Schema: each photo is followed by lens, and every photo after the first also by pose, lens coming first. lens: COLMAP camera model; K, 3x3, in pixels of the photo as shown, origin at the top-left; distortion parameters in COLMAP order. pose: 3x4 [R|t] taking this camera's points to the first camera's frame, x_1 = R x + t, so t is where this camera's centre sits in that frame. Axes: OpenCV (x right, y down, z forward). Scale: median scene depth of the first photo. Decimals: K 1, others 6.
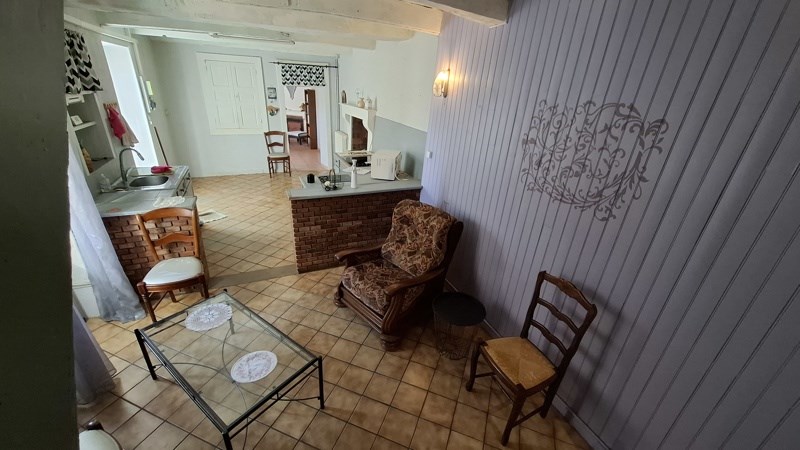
lens RADIAL K [[314.4, 0, 402.3], [0, 314.4, 226.8], [0, 0, 1]] dist [-0.016303, 0.000294]
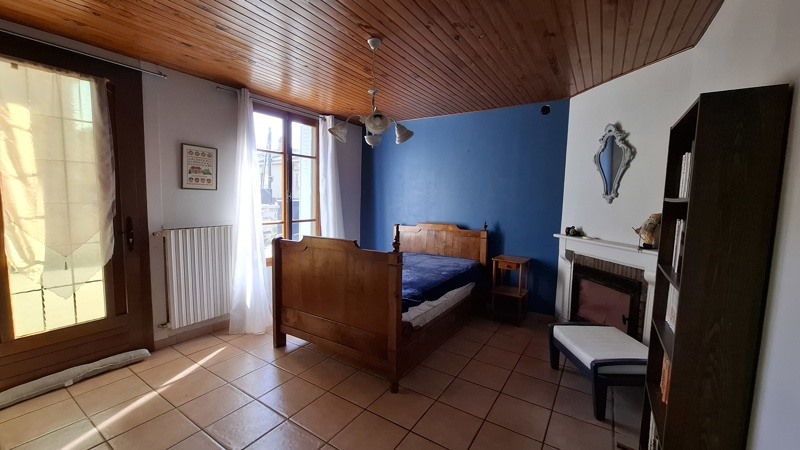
lens RADIAL K [[314.4, 0, 400.8], [0, 314.4, 226.7], [0, 0, 1]] dist [-0.016303, 0.000294]
pose [[0.526839, 0.027162, -0.849531, -0.371827], [-0.339765, 0.922890, -0.181199, -0.470815], [0.779102, 0.384104, 0.495444, 1.241320]]
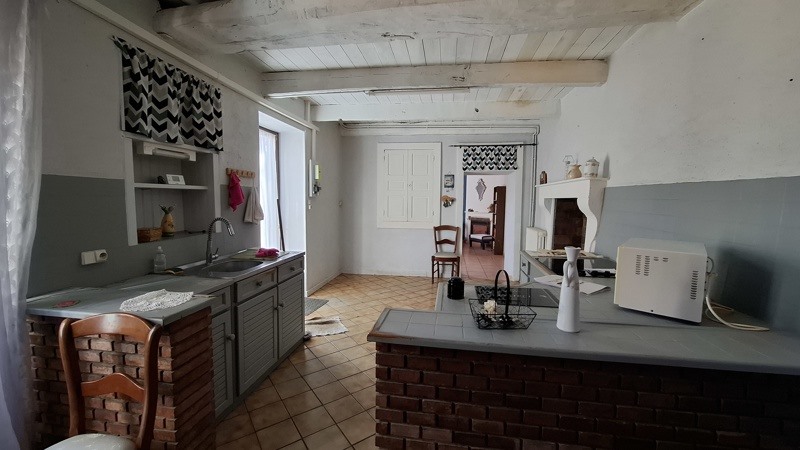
lens RADIAL K [[314.4, 0, 402.9], [0, 314.4, 226.7], [0, 0, 1]] dist [-0.016303, 0.000294]
pose [[0.833502, -0.001111, -0.552515, -0.063321], [-0.190815, 0.937891, -0.289742, -0.053758], [0.518520, 0.346928, 0.781522, 0.336455]]
